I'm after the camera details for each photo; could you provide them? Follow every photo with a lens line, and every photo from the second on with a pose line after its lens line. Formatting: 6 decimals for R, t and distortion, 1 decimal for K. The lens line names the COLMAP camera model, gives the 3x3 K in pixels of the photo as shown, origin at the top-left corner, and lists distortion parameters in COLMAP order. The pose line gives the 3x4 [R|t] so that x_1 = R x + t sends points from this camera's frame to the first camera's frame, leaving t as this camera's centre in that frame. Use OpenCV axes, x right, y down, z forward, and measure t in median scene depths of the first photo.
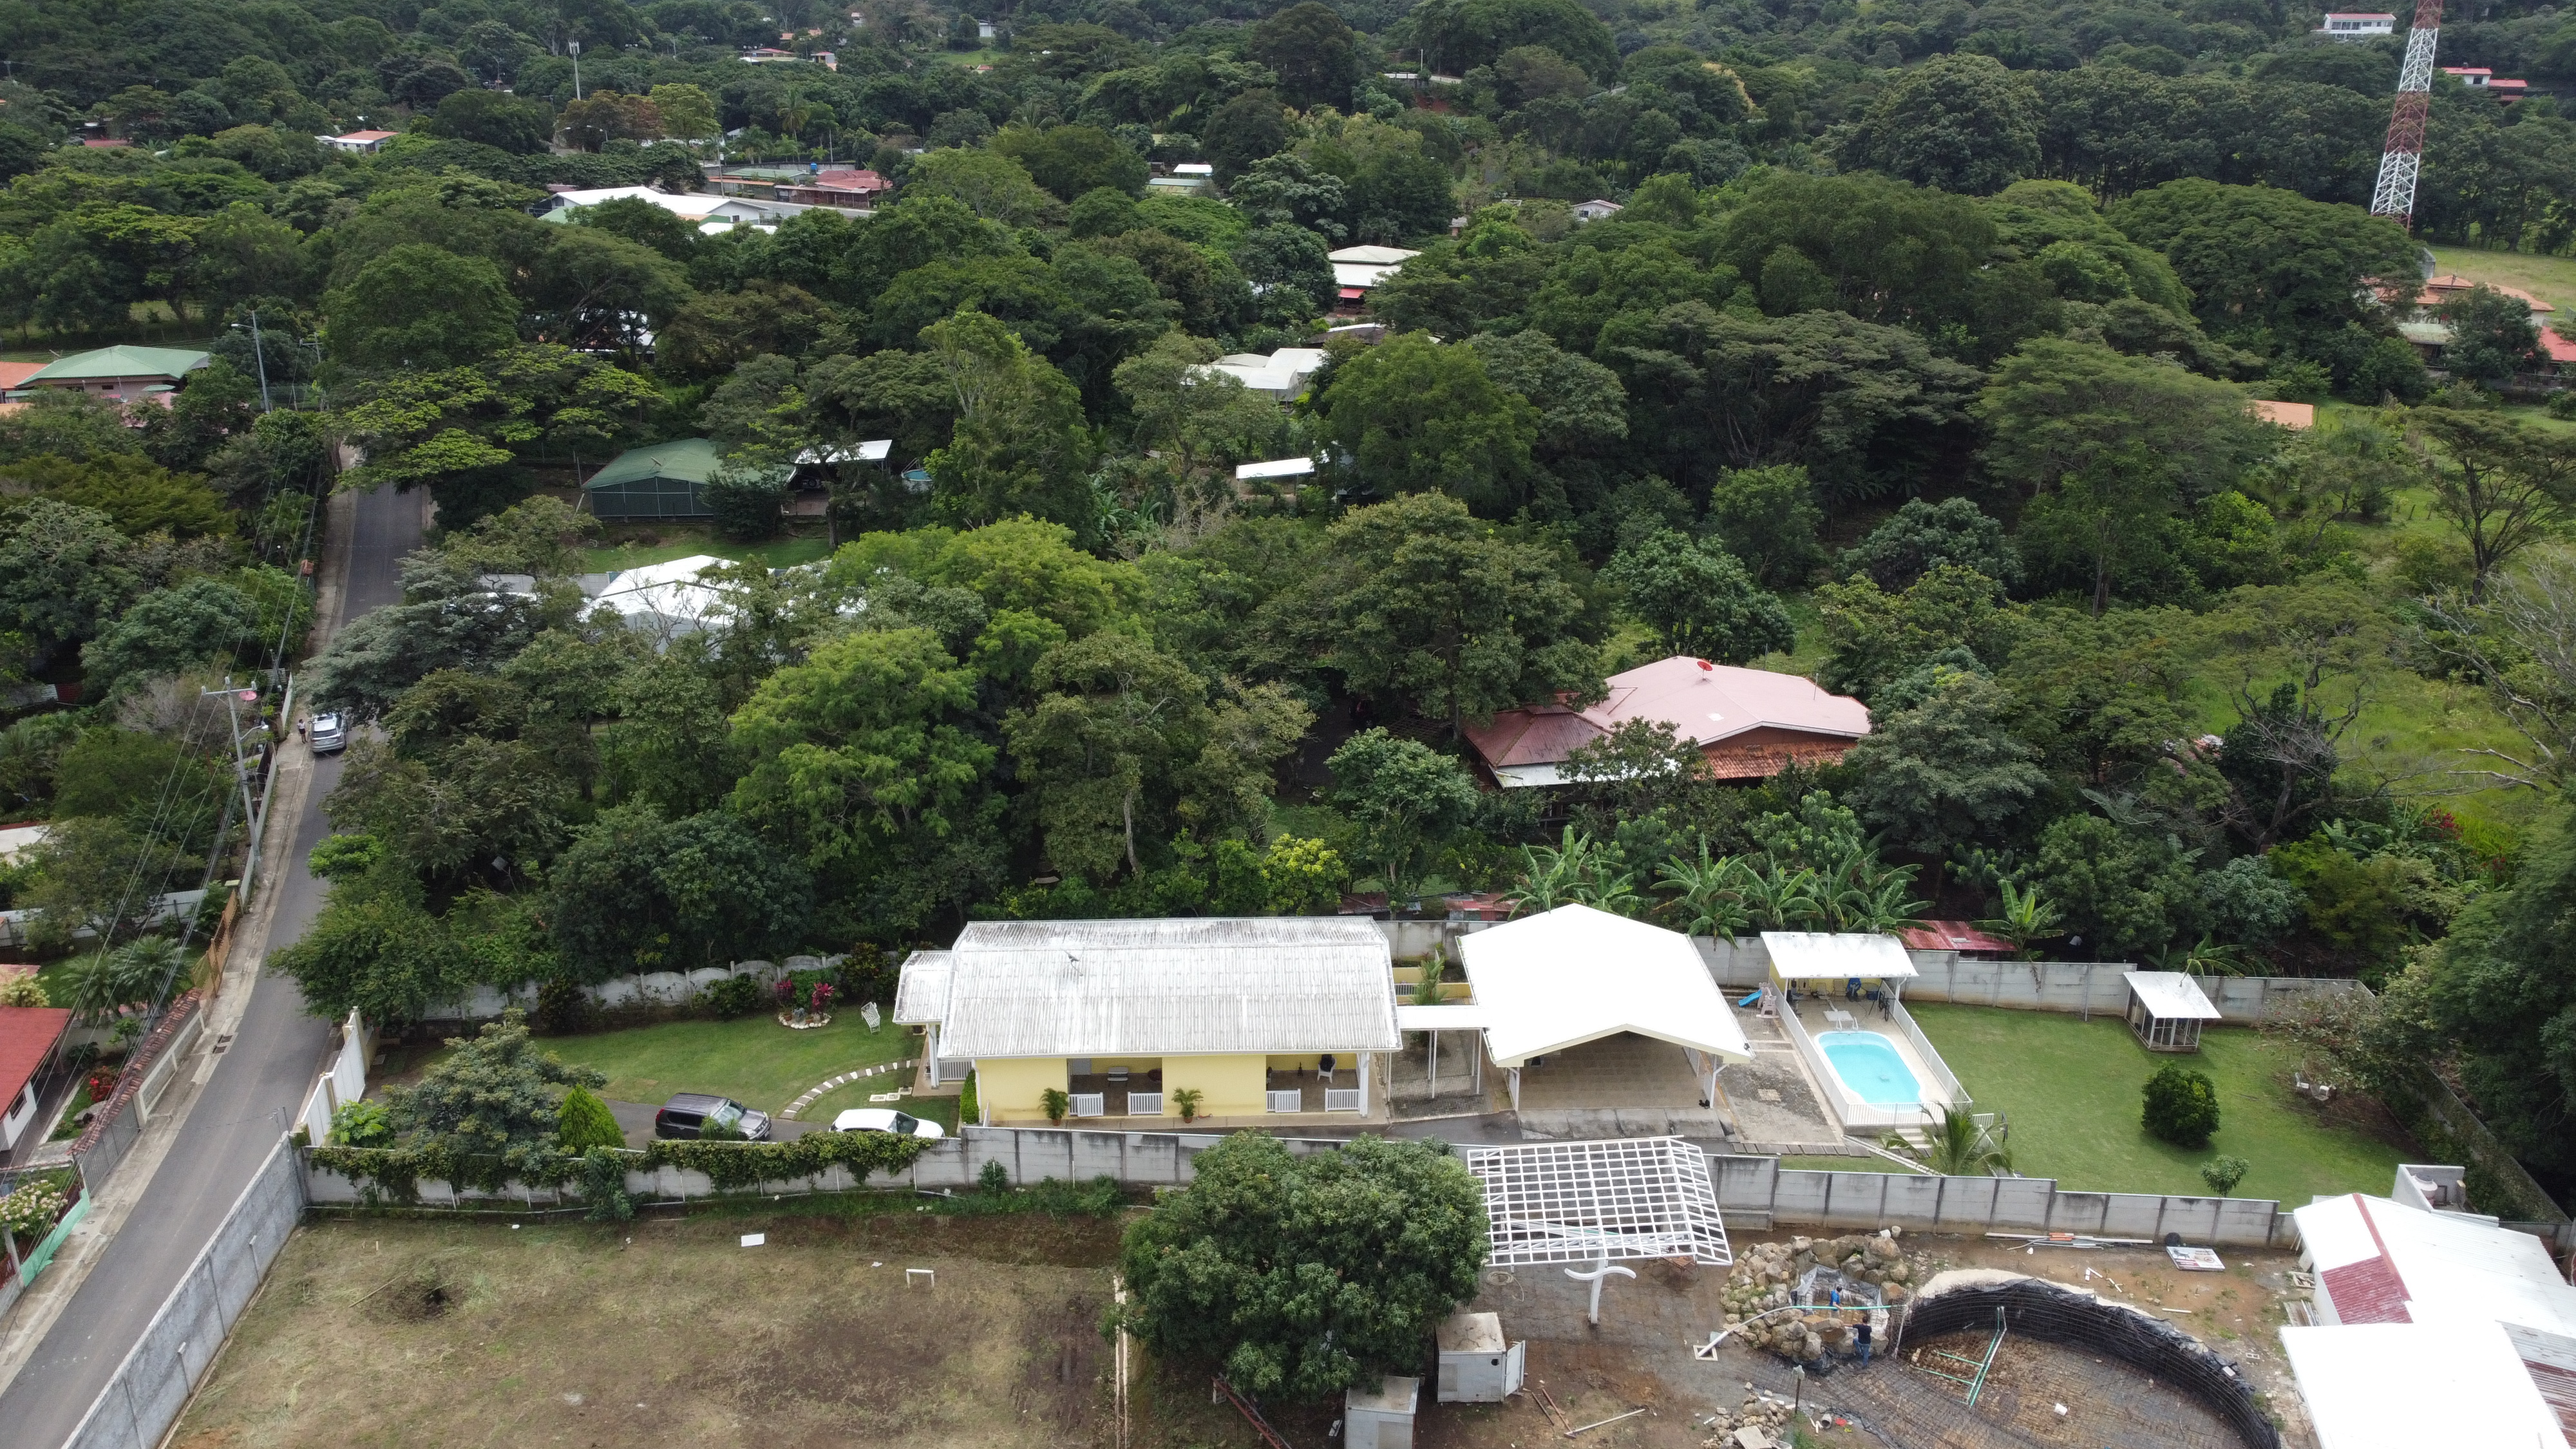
lens RADIAL K [[1943.6, 0, 1284.8], [0, 1943.6, 744.3], [0, 0, 1]] dist [-0.002226, -0.003502]
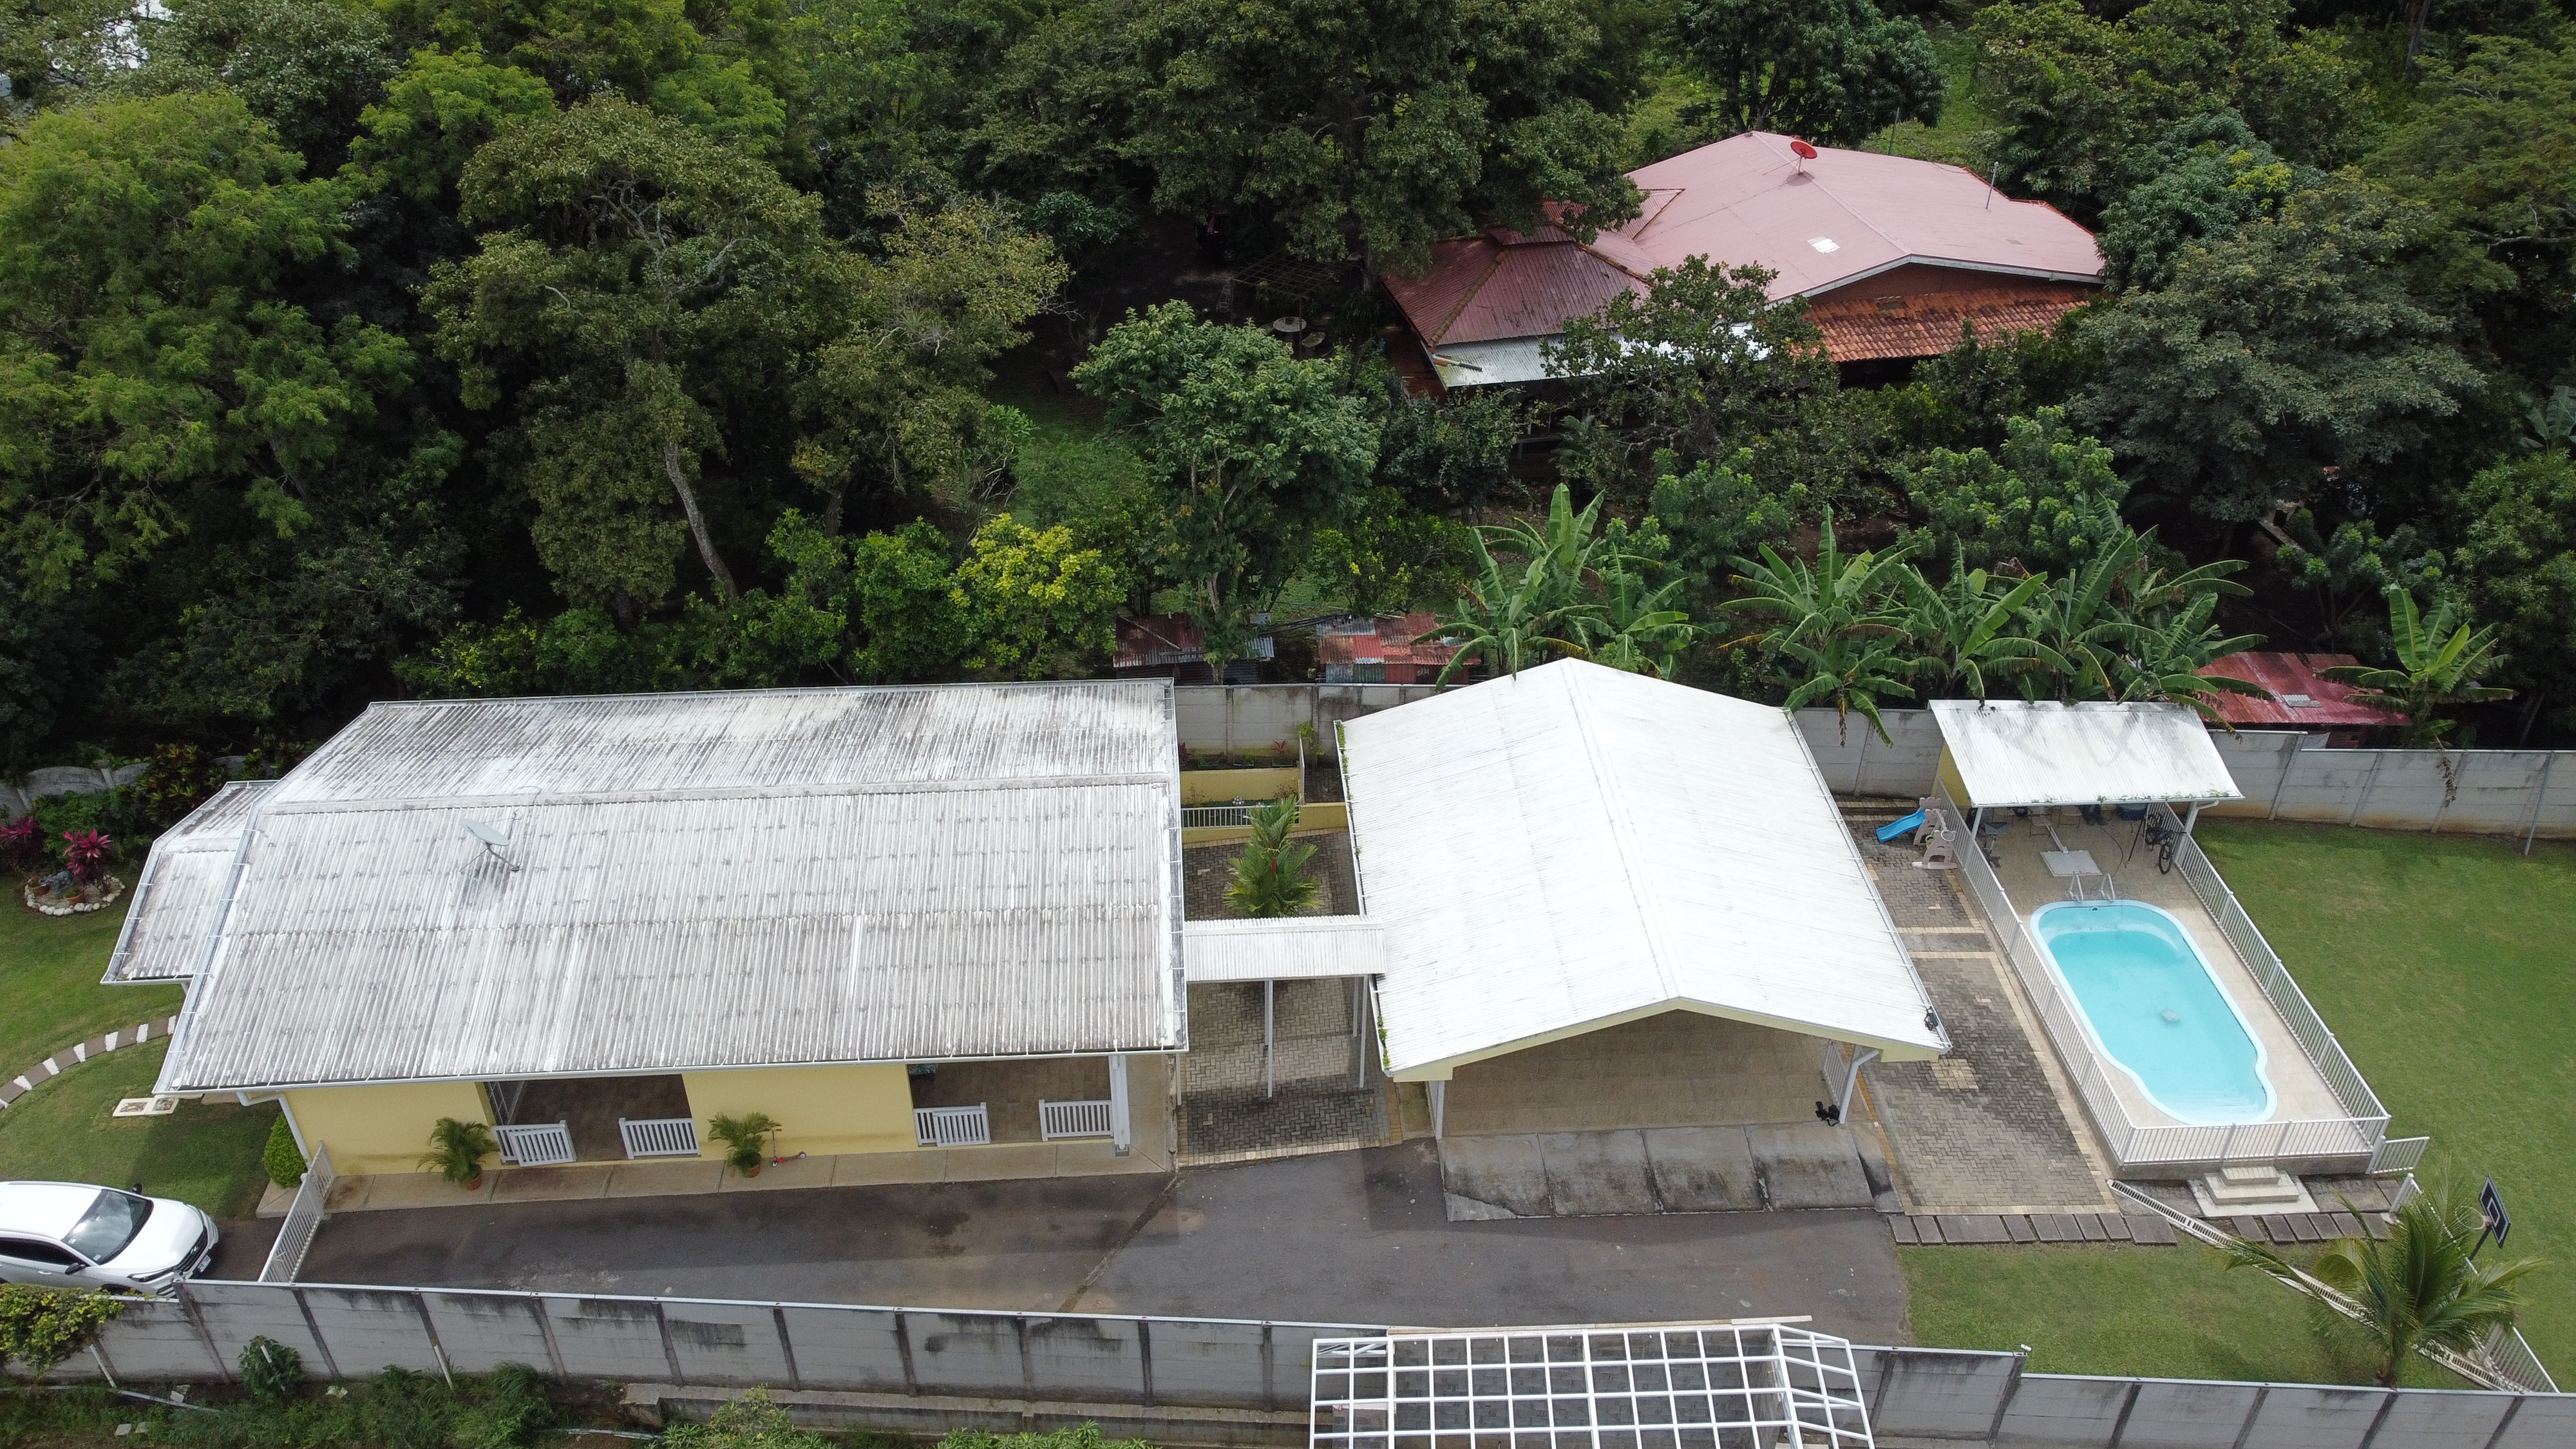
lens RADIAL K [[1943.6, 0, 1284.8], [0, 1943.6, 744.3], [0, 0, 1]] dist [-0.002226, -0.003502]
pose [[0.999911, -0.010364, 0.008440, 0.068426], [0.007782, 0.964810, 0.262833, -0.028233], [-0.010867, -0.262744, 0.964804, 0.492999]]
